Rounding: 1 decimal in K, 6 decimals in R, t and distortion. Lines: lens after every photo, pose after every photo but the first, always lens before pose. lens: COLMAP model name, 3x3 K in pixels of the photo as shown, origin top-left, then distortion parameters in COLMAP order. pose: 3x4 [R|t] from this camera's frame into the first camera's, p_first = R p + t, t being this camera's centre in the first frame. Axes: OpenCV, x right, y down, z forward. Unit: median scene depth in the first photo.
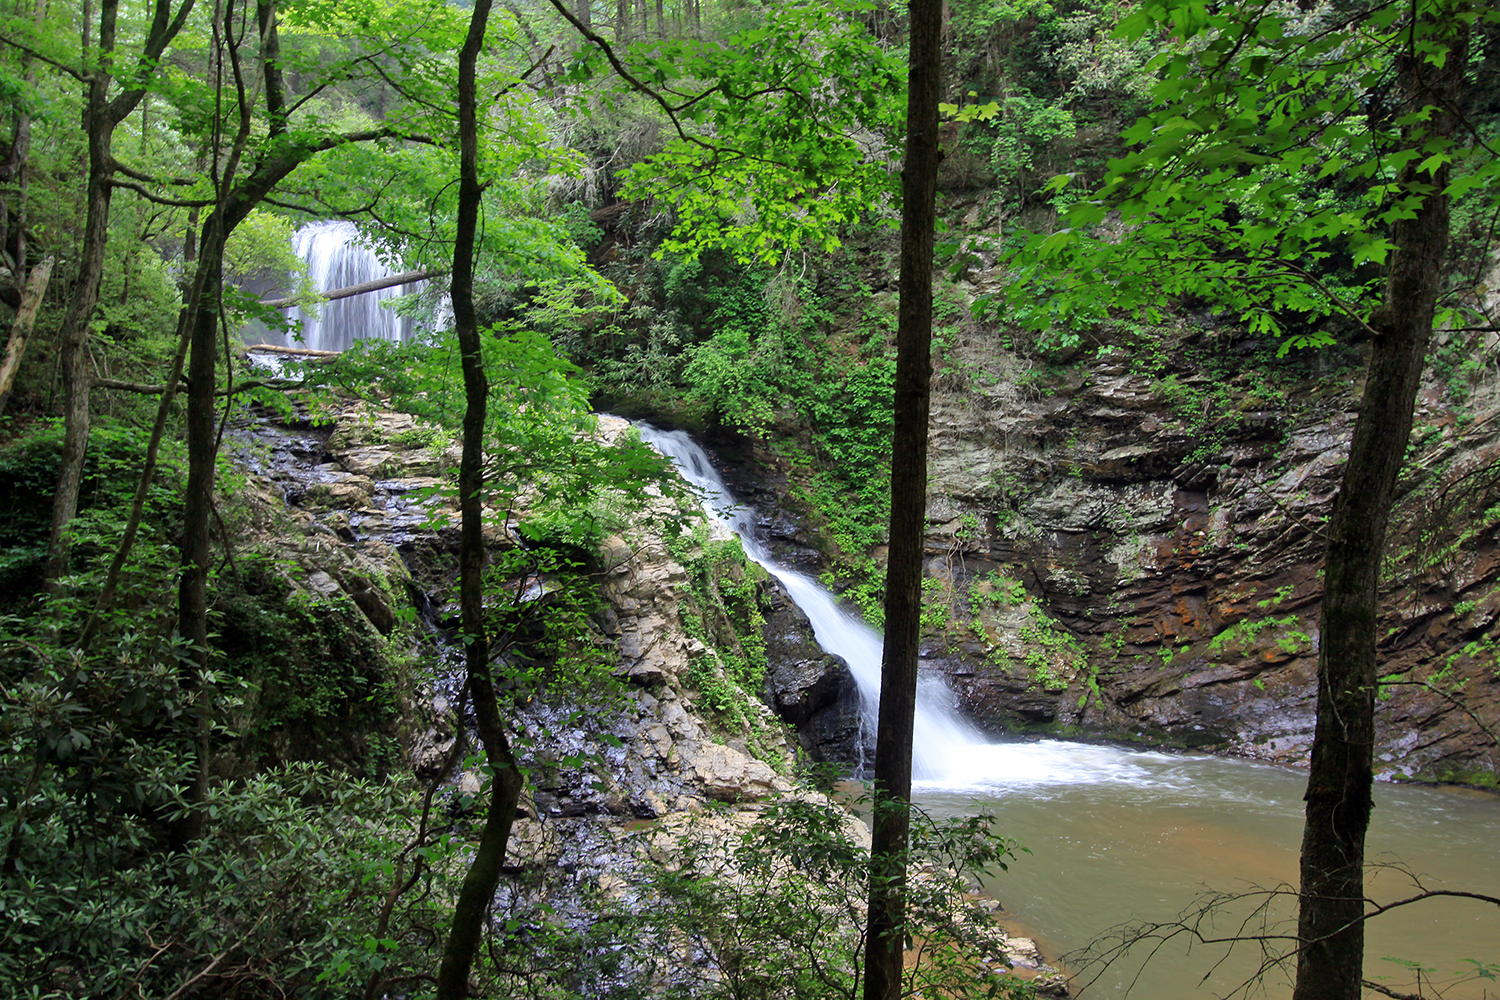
lens RADIAL K [[1460.8, 0, 758.1], [0, 1460.8, 501.0], [0, 0, 1]] dist [0.026789, 0.000000]
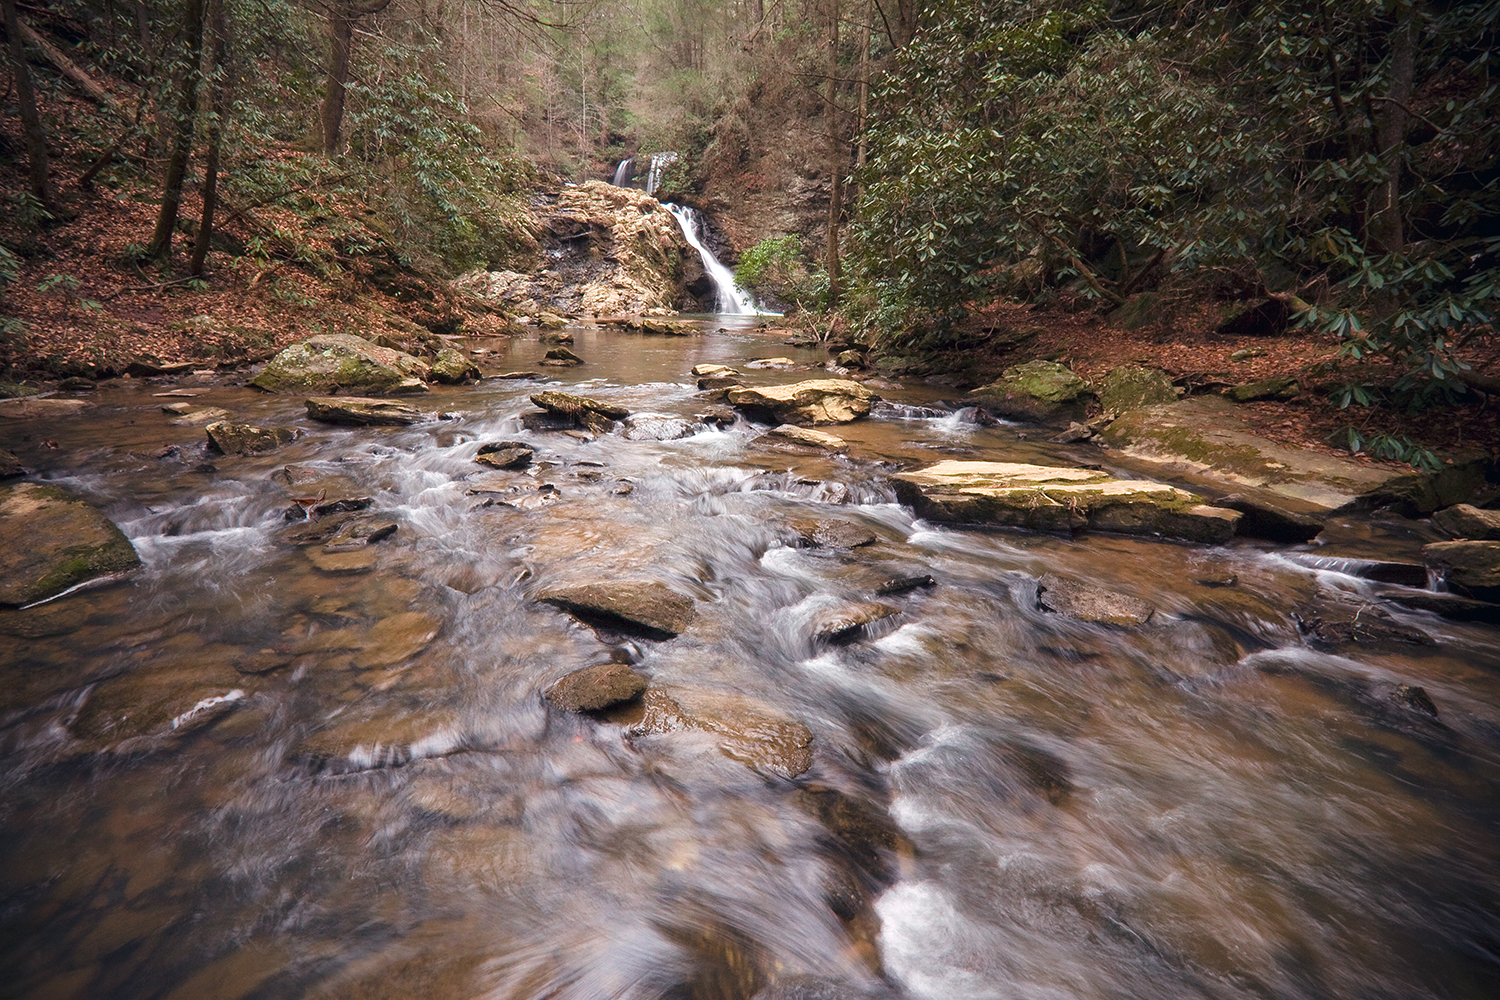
lens RADIAL K [[690.4, 0, 747.4], [0, 690.4, 513.5], [0, 0, 1]] dist [-0.011243, 0.000477]
pose [[0.913824, 0.141240, -0.380758, 0.679935], [-0.039935, 0.964282, 0.261851, 0.185795], [0.404142, -0.224080, 0.886825, -0.379372]]
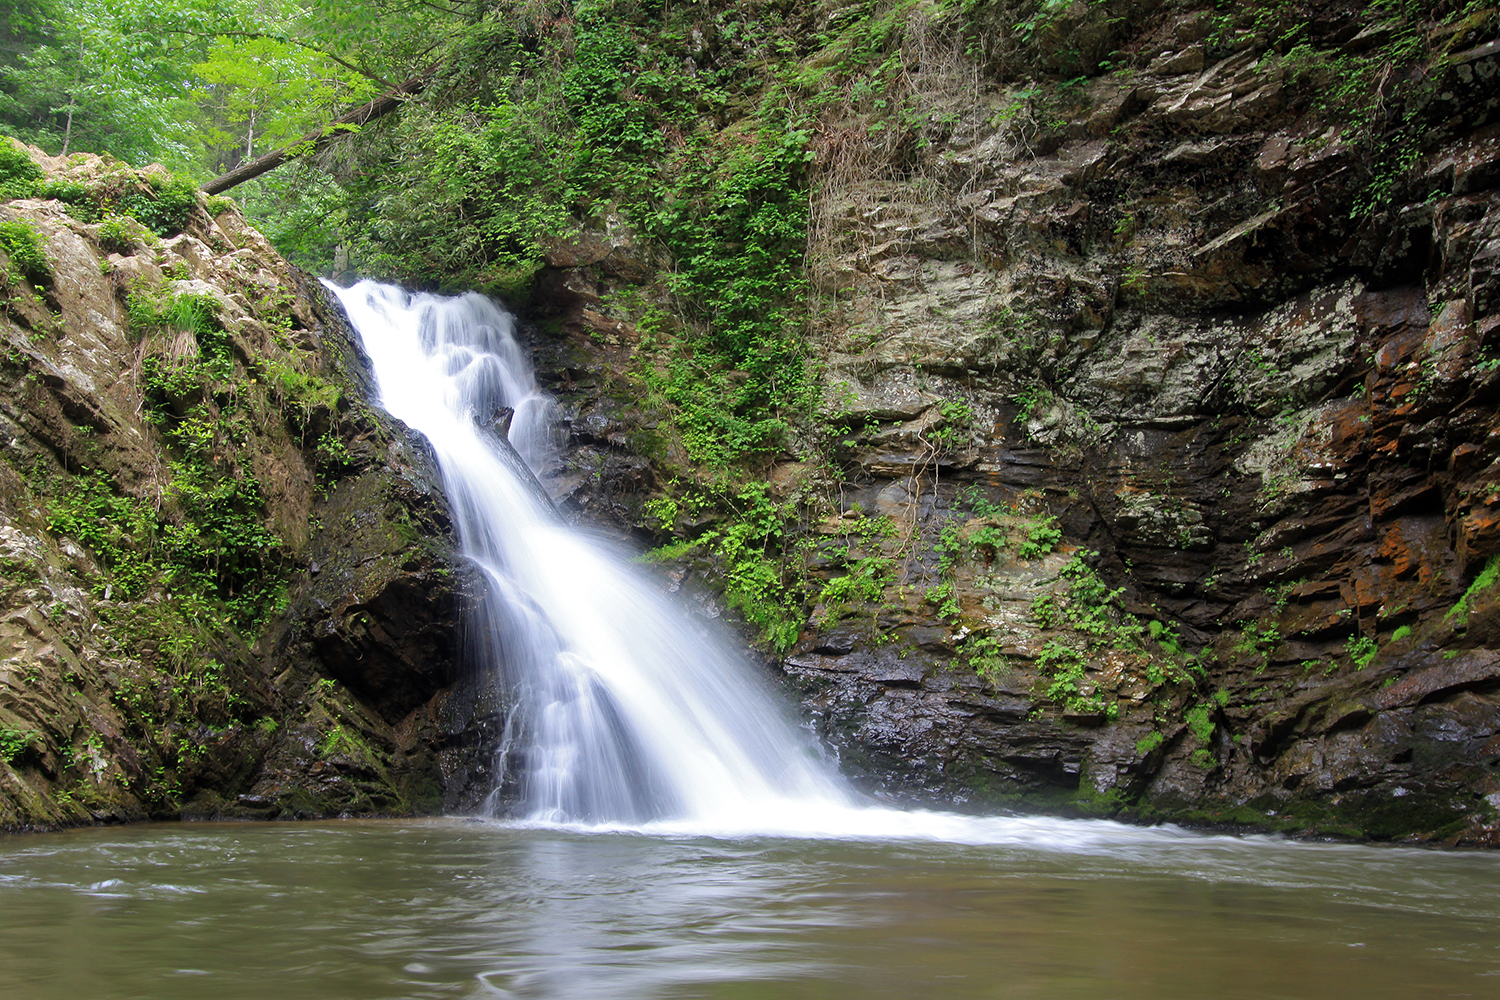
lens RADIAL K [[1460.8, 0, 740.0], [0, 1460.8, 505.7], [0, 0, 1]] dist [0.026789, 0.000000]
pose [[0.901833, -0.058934, -0.428047, 0.301246], [-0.035570, 0.977166, -0.209478, 0.162008], [0.430619, 0.204140, 0.879144, 0.515885]]
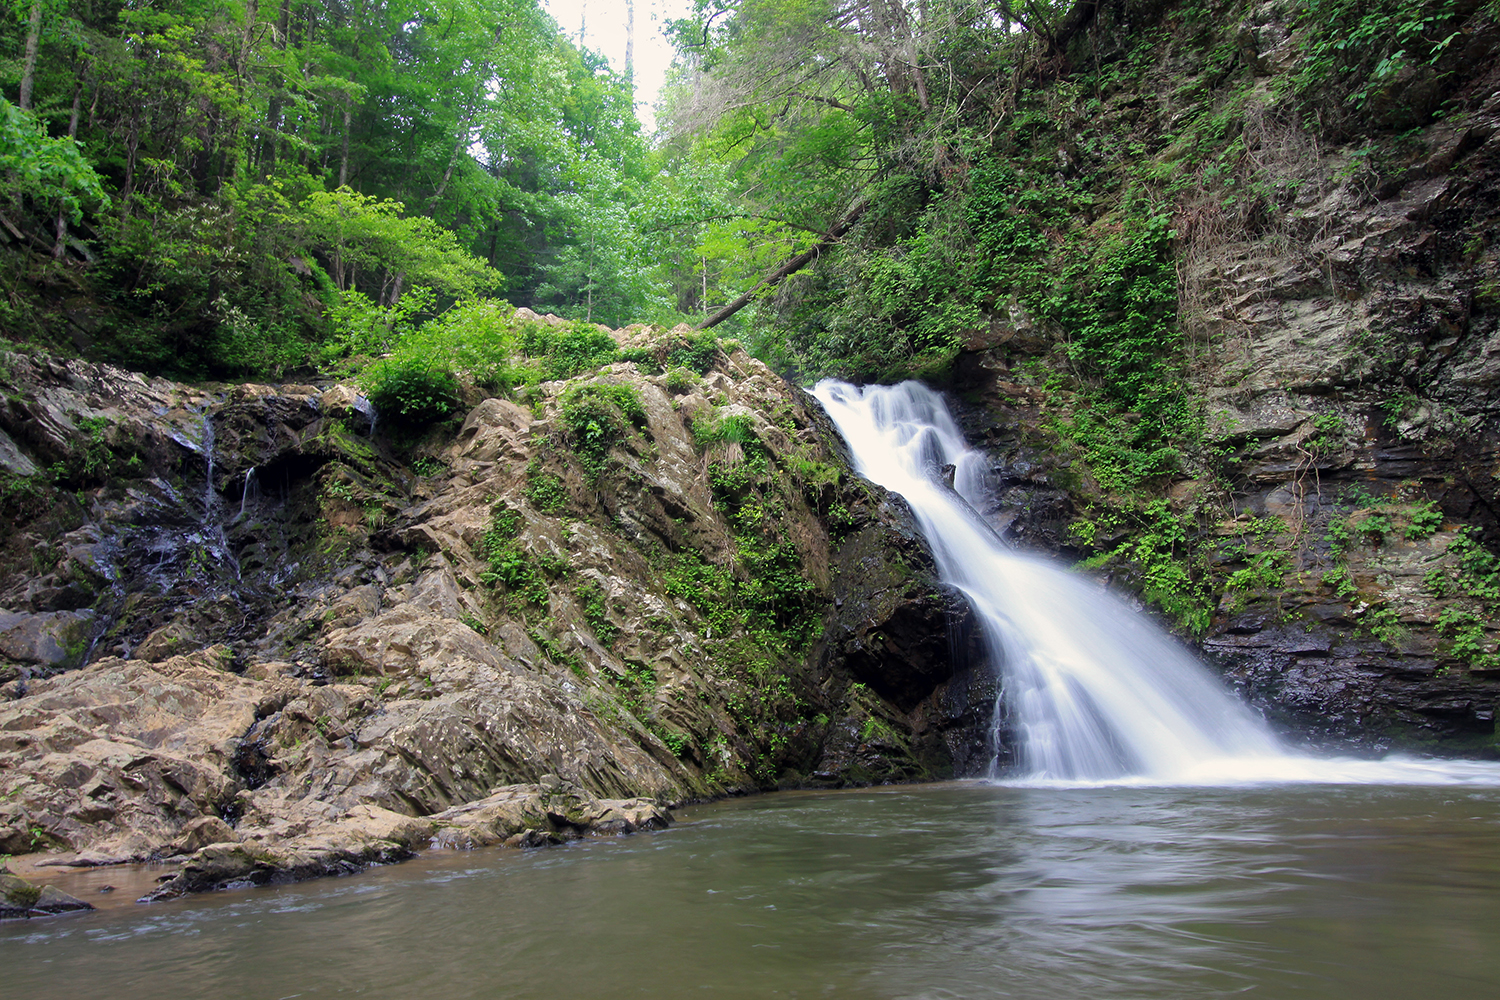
lens RADIAL K [[1157.1, 0, 749.9], [0, 1157.1, 511.9], [0, 0, 1]] dist [0.003007, 0.027322]
pose [[0.732536, -0.156831, -0.662416, 0.290607], [0.011233, 0.975752, -0.218592, 0.159962], [0.680635, 0.152686, 0.716535, 0.482441]]
